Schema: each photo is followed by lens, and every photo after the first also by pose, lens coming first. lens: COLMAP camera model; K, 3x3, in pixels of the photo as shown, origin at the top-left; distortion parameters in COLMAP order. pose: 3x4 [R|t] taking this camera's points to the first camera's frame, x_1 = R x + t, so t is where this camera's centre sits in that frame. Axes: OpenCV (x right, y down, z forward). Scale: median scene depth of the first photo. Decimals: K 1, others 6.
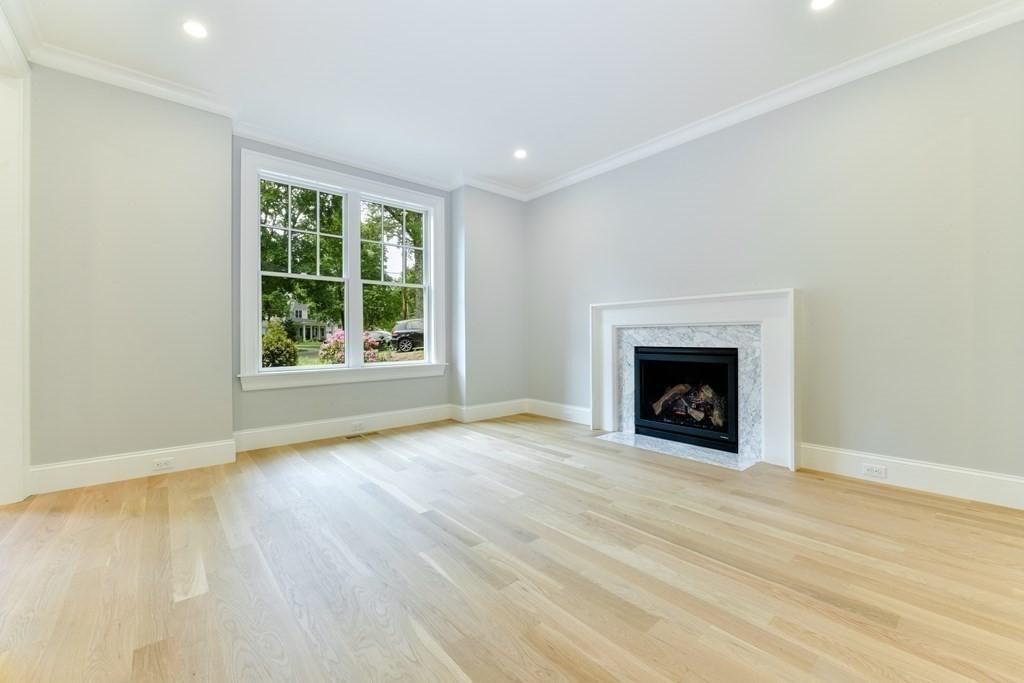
lens RADIAL K [[414.0, 0, 519.3], [0, 414.0, 337.2], [0, 0, 1]] dist [-0.003471, -0.000867]
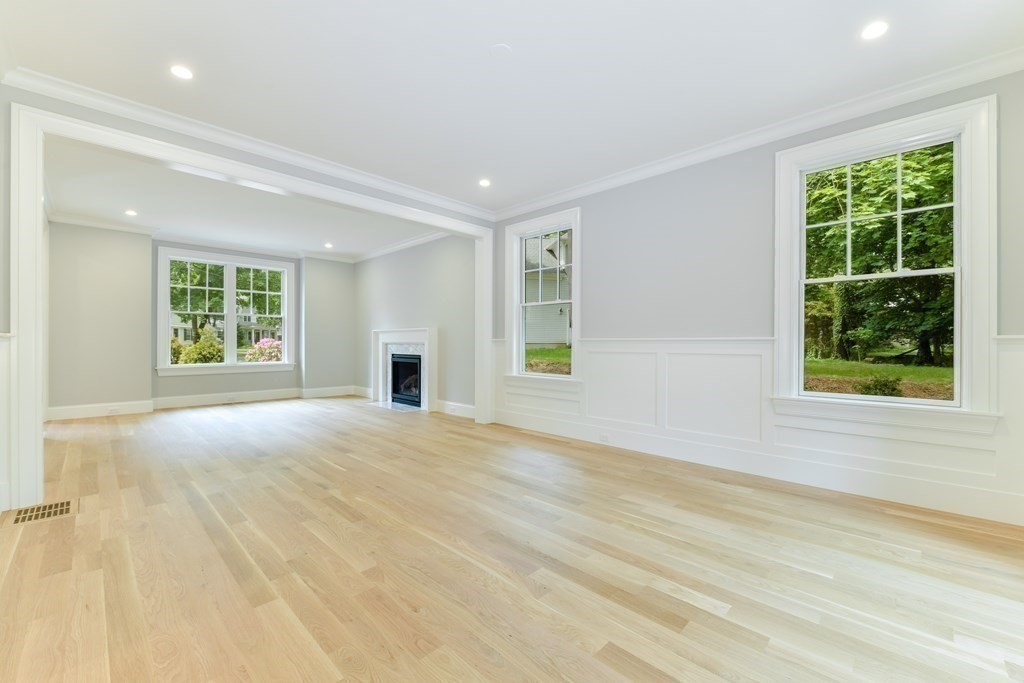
lens RADIAL K [[423.0, 0, 527.5], [0, 423.0, 342.9], [0, 0, 1]] dist [-0.002528, -0.000430]
pose [[0.996288, 0.008139, 0.085695, 0.818268], [-0.008192, 0.999966, 0.000268, -0.035372], [-0.085690, -0.000969, 0.996321, -1.031512]]
